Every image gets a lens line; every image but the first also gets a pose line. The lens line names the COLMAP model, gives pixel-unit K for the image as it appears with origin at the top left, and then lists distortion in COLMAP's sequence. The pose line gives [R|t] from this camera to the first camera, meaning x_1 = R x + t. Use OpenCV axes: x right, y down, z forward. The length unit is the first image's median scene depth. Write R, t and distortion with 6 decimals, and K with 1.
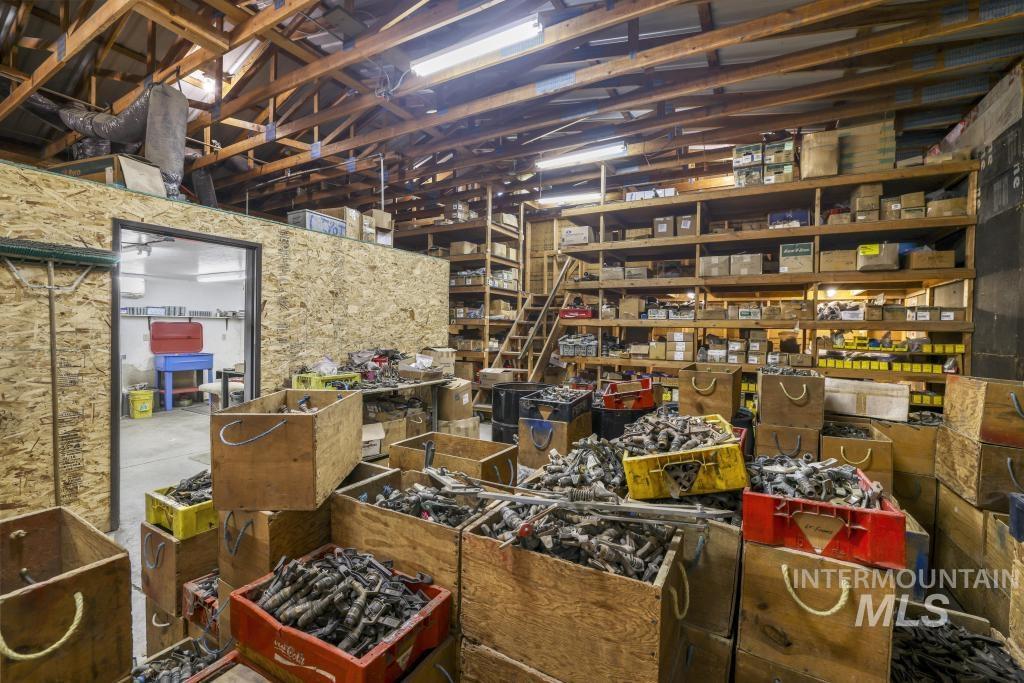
lens RADIAL K [[442.1, 0, 513.8], [0, 442.1, 332.1], [0, 0, 1]] dist [-0.040755, 0.010814]
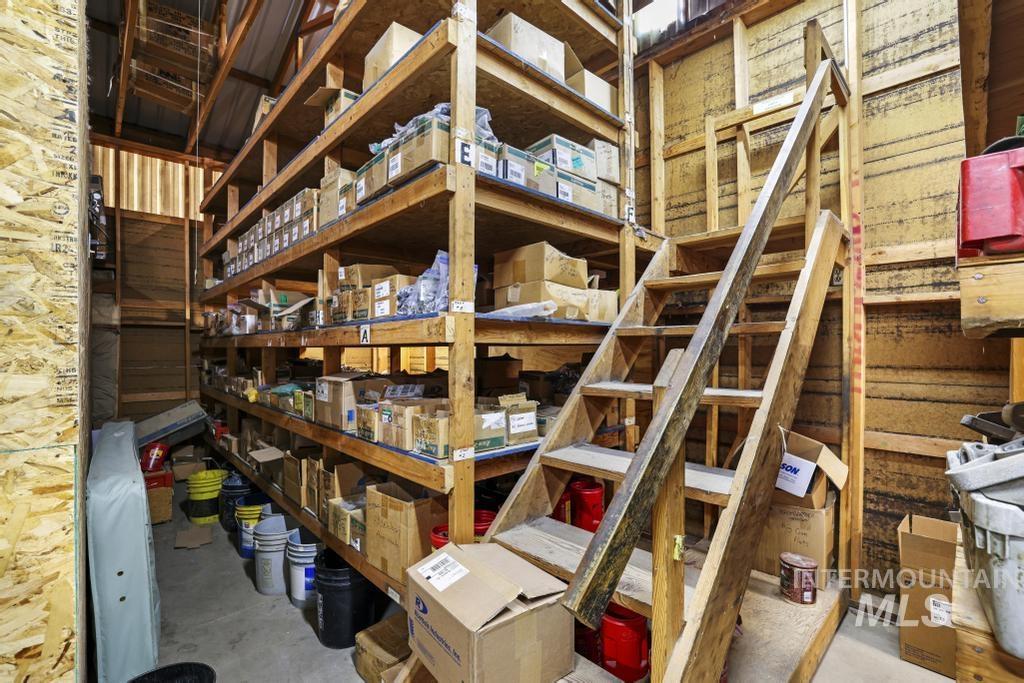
lens RADIAL K [[442.1, 0, 505.5], [0, 442.1, 346.6], [0, 0, 1]] dist [-0.040755, 0.010814]
pose [[0.950052, -0.019863, -0.311459, 0.027498], [0.014155, 0.999688, -0.020577, -0.009230], [0.311770, 0.015140, 0.950037, 0.765485]]
